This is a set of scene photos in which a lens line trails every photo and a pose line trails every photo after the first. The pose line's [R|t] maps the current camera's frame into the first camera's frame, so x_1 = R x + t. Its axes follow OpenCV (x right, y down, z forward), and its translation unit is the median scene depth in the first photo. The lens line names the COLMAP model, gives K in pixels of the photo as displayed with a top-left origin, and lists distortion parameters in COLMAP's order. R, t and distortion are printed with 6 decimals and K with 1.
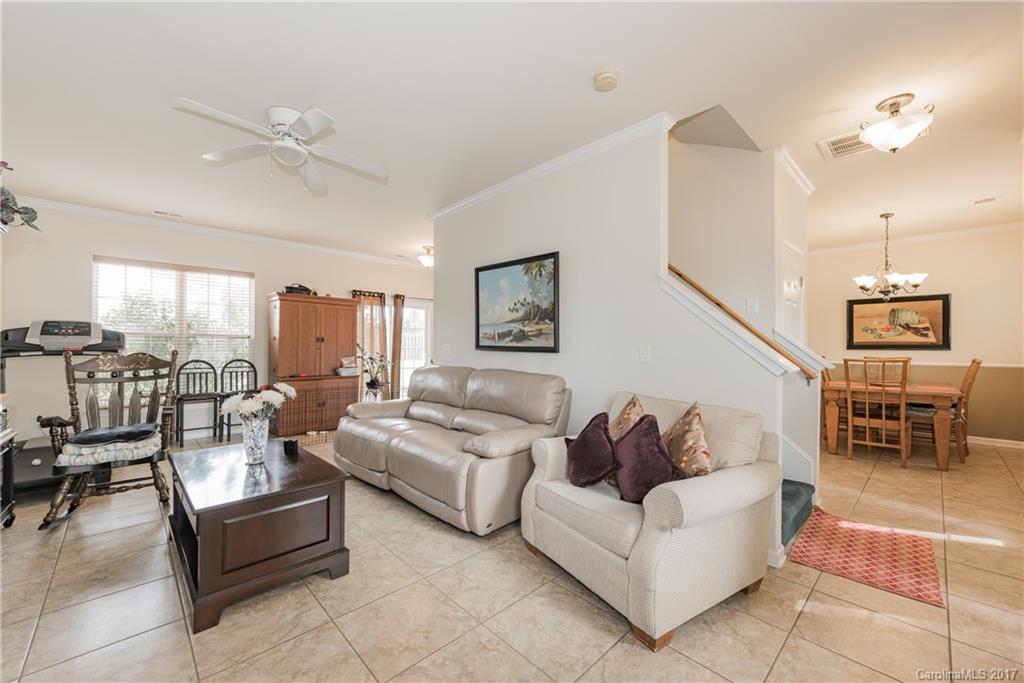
lens RADIAL K [[398.5, 0, 509.1], [0, 398.5, 345.4], [0, 0, 1]] dist [0.001710, 0.000103]
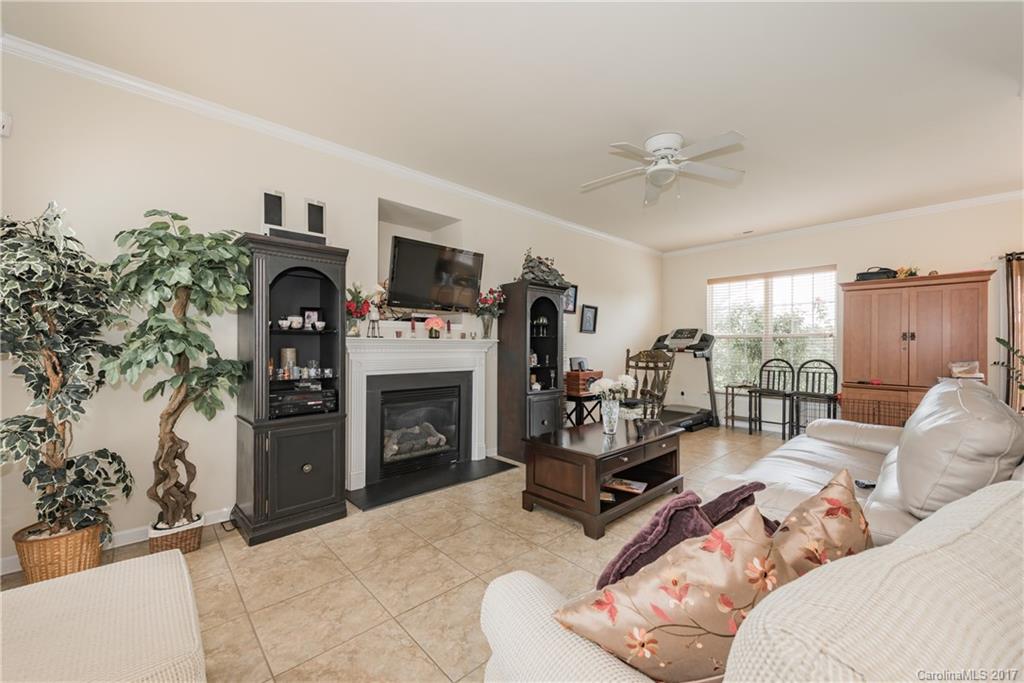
lens RADIAL K [[398.5, 0, 509.1], [0, 398.5, 345.4], [0, 0, 1]] dist [0.001710, 0.000103]
pose [[-0.023917, -0.004163, -0.999705, 0.310661], [0.003051, 0.999986, -0.004237, 0.003457], [0.999709, -0.003152, -0.023904, 0.314268]]
